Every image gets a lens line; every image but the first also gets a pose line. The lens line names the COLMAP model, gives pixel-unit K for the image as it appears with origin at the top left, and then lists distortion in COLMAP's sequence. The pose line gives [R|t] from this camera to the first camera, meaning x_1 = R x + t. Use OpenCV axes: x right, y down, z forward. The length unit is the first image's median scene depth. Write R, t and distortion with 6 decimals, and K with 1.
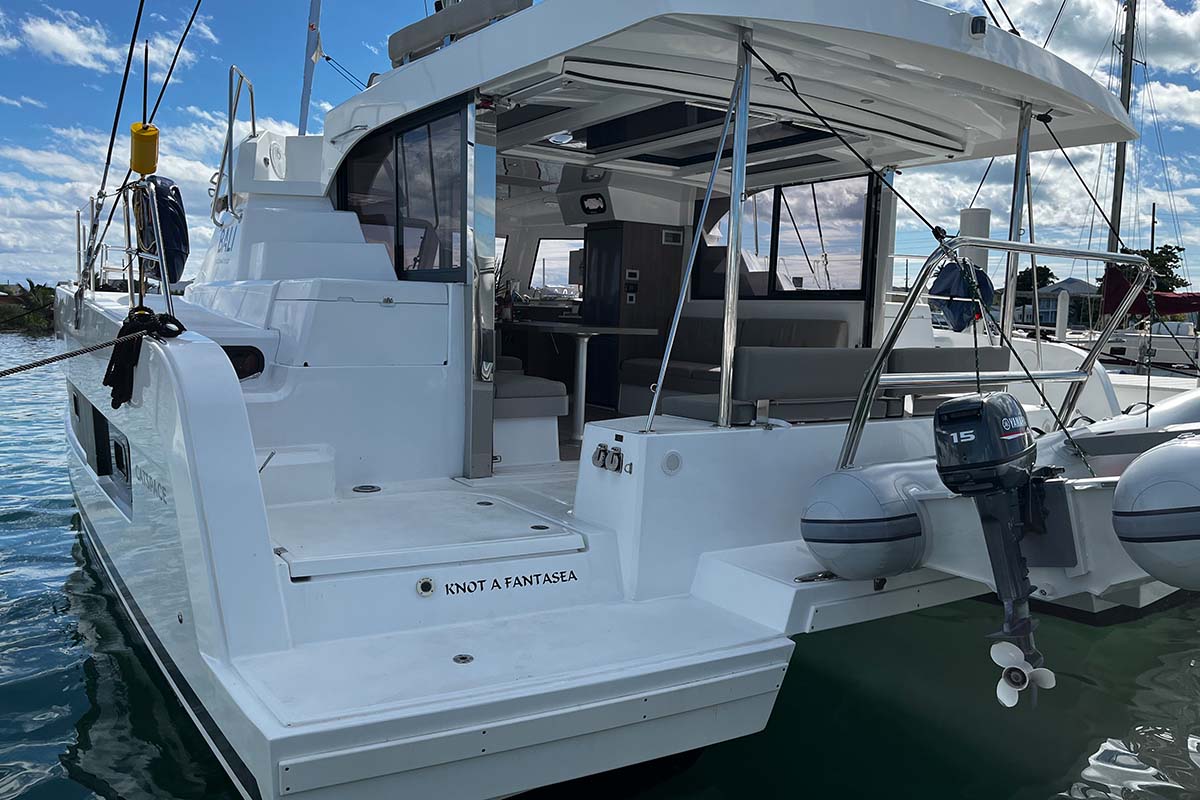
lens RADIAL K [[874.8, 0, 599.9], [0, 874.8, 399.1], [0, 0, 1]] dist [-0.005992, -0.000604]
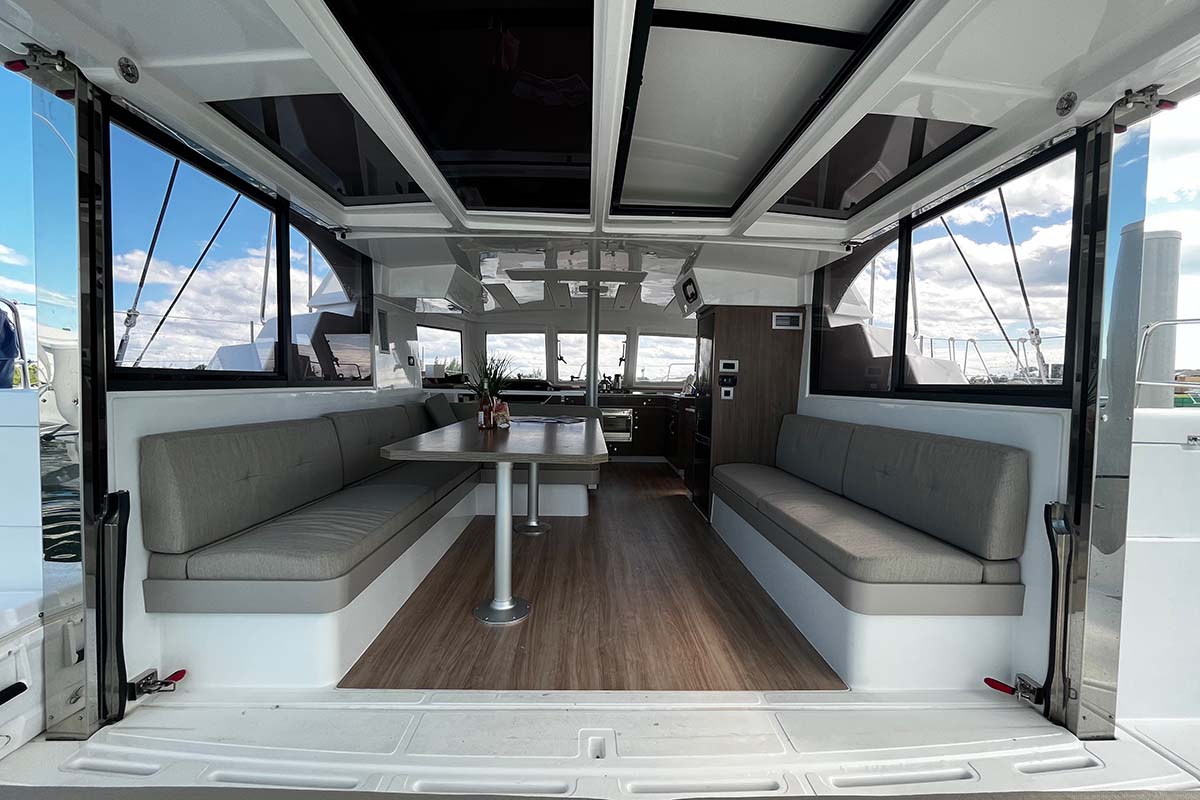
lens RADIAL K [[503.0, 0, 598.1], [0, 503.0, 403.5], [0, 0, 1]] dist [-0.003256, 0.000448]
pose [[0.869688, 0.006755, -0.493555, 0.170355], [-0.043366, 0.997086, -0.062768, -0.068573], [0.491692, 0.075992, 0.867447, 0.509933]]
